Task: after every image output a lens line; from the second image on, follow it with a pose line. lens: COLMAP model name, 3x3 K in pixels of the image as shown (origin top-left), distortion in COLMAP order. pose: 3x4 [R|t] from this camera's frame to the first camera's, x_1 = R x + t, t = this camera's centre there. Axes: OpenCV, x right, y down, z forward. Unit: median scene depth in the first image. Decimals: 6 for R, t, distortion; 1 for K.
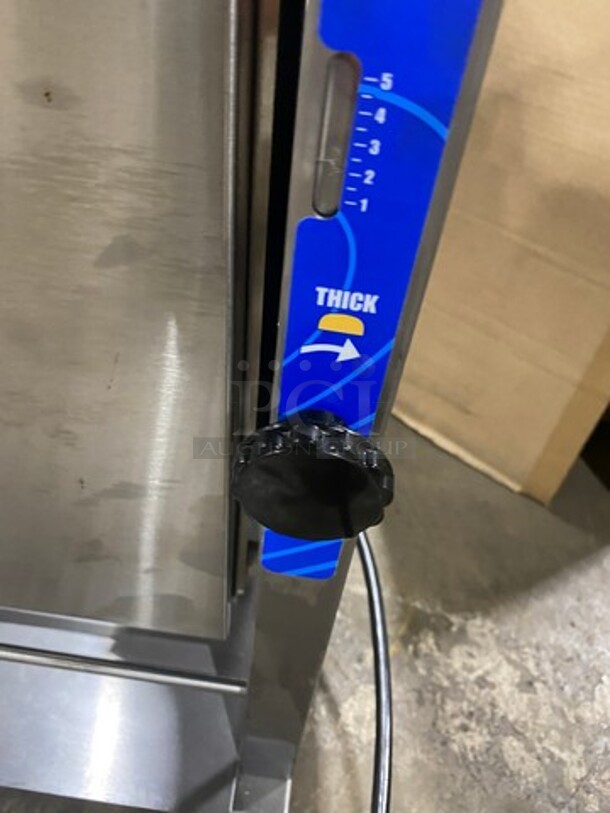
lens RADIAL K [[614.1, 0, 307.0], [0, 614.1, 406.4], [0, 0, 1]] dist [0.005649, -0.003283]
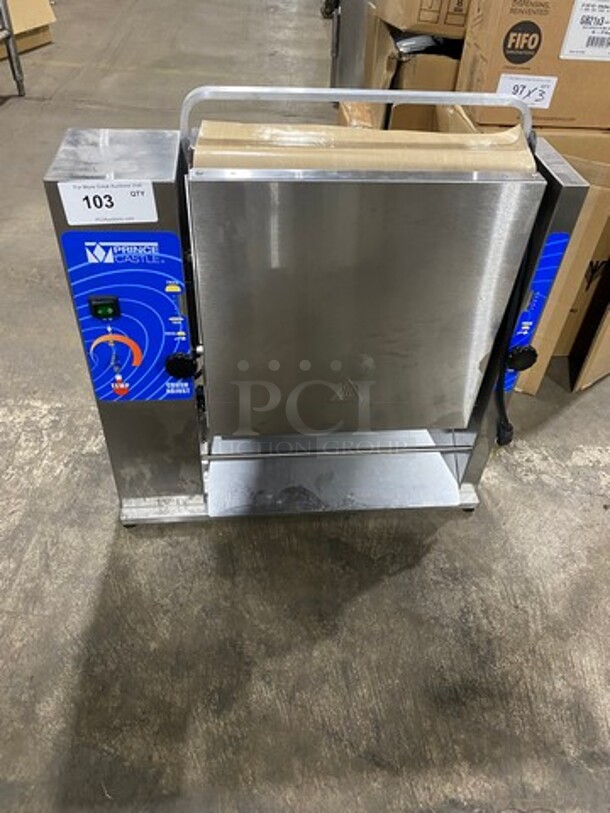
lens RADIAL K [[614.1, 0, 306.2], [0, 614.1, 405.3], [0, 0, 1]] dist [0.005649, -0.003283]
pose [[0.980669, -0.155114, 0.119285, -0.875801], [0.155640, 0.987801, 0.004950, 0.072063], [-0.118597, 0.013712, 0.992848, -1.399514]]
